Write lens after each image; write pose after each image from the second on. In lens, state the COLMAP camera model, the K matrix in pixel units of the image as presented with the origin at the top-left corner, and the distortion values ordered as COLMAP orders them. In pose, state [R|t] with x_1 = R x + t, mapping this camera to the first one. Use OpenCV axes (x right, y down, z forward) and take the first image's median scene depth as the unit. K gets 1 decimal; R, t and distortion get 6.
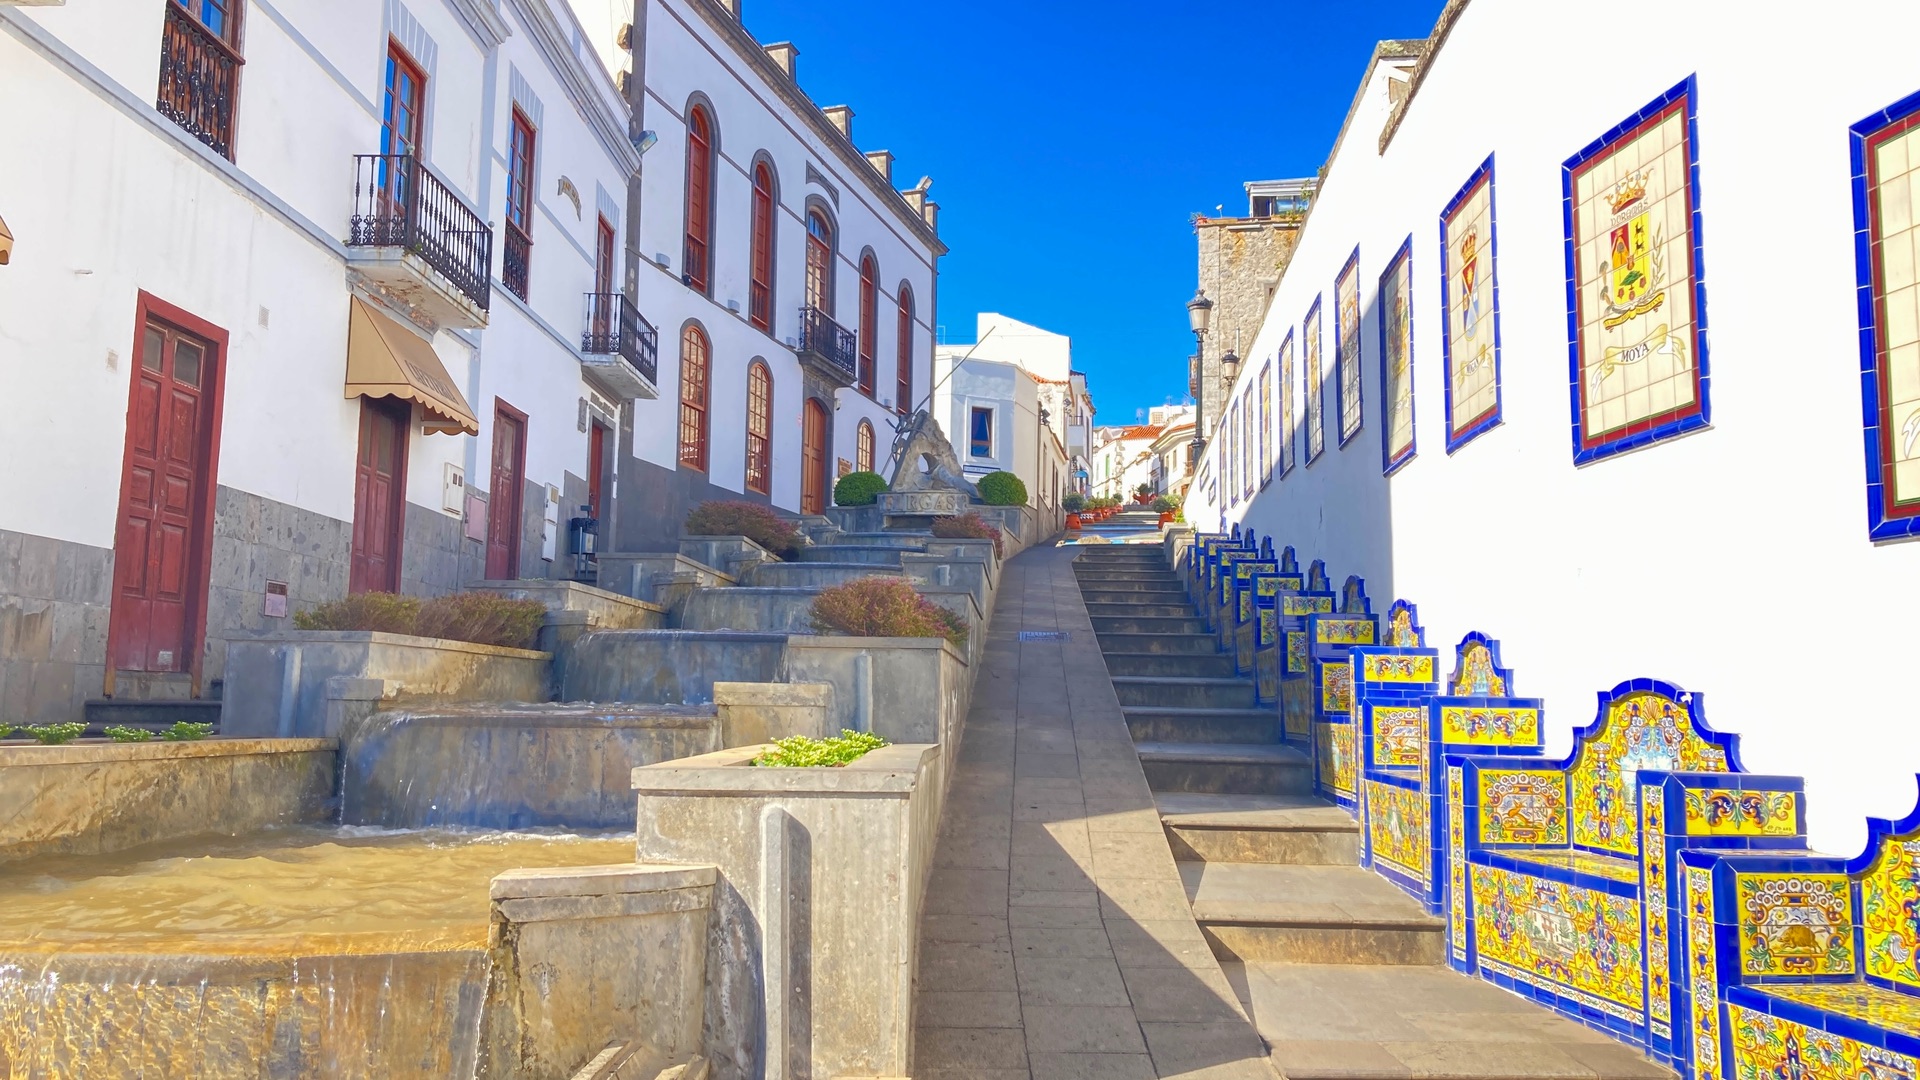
lens RADIAL K [[1591.1, 0, 948.6], [0, 1591.1, 513.2], [0, 0, 1]] dist [0.020659, 0.001684]
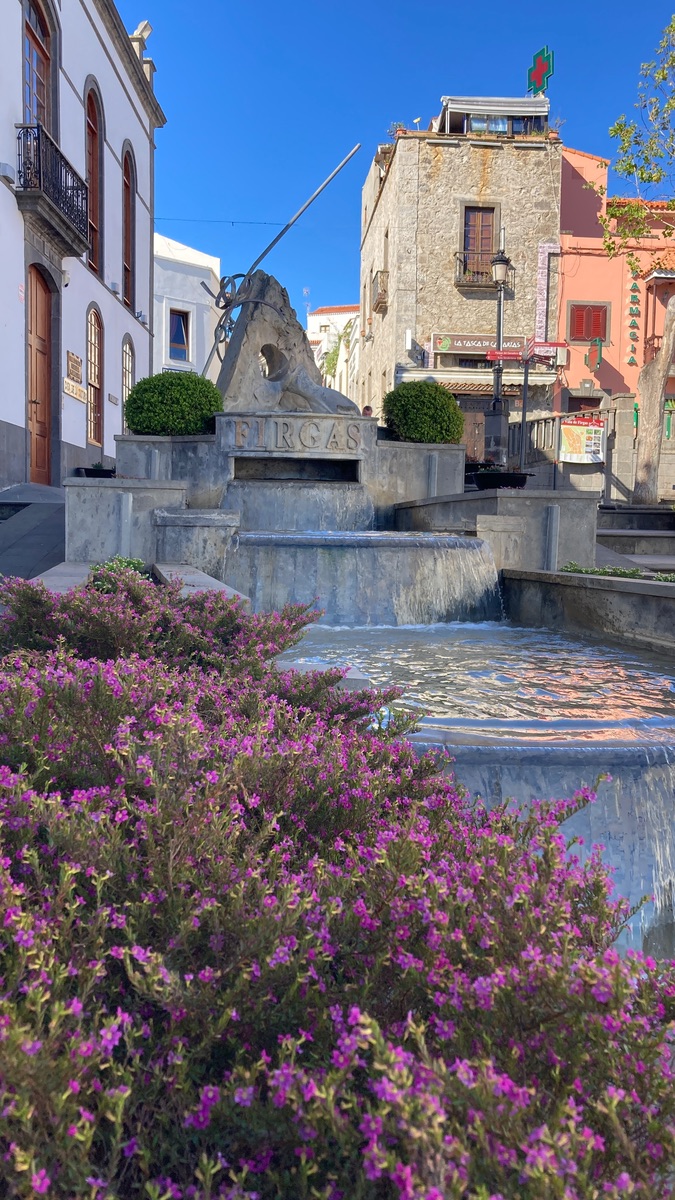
lens RADIAL K [[994.4, 0, 334.1], [0, 994.4, 590.6], [0, 0, 1]] dist [0.020659, 0.001684]
pose [[0.967174, -0.014756, 0.253687, -0.153454], [-0.032368, 0.983028, 0.180579, -0.026305], [-0.252046, -0.182863, 0.950281, 1.070699]]
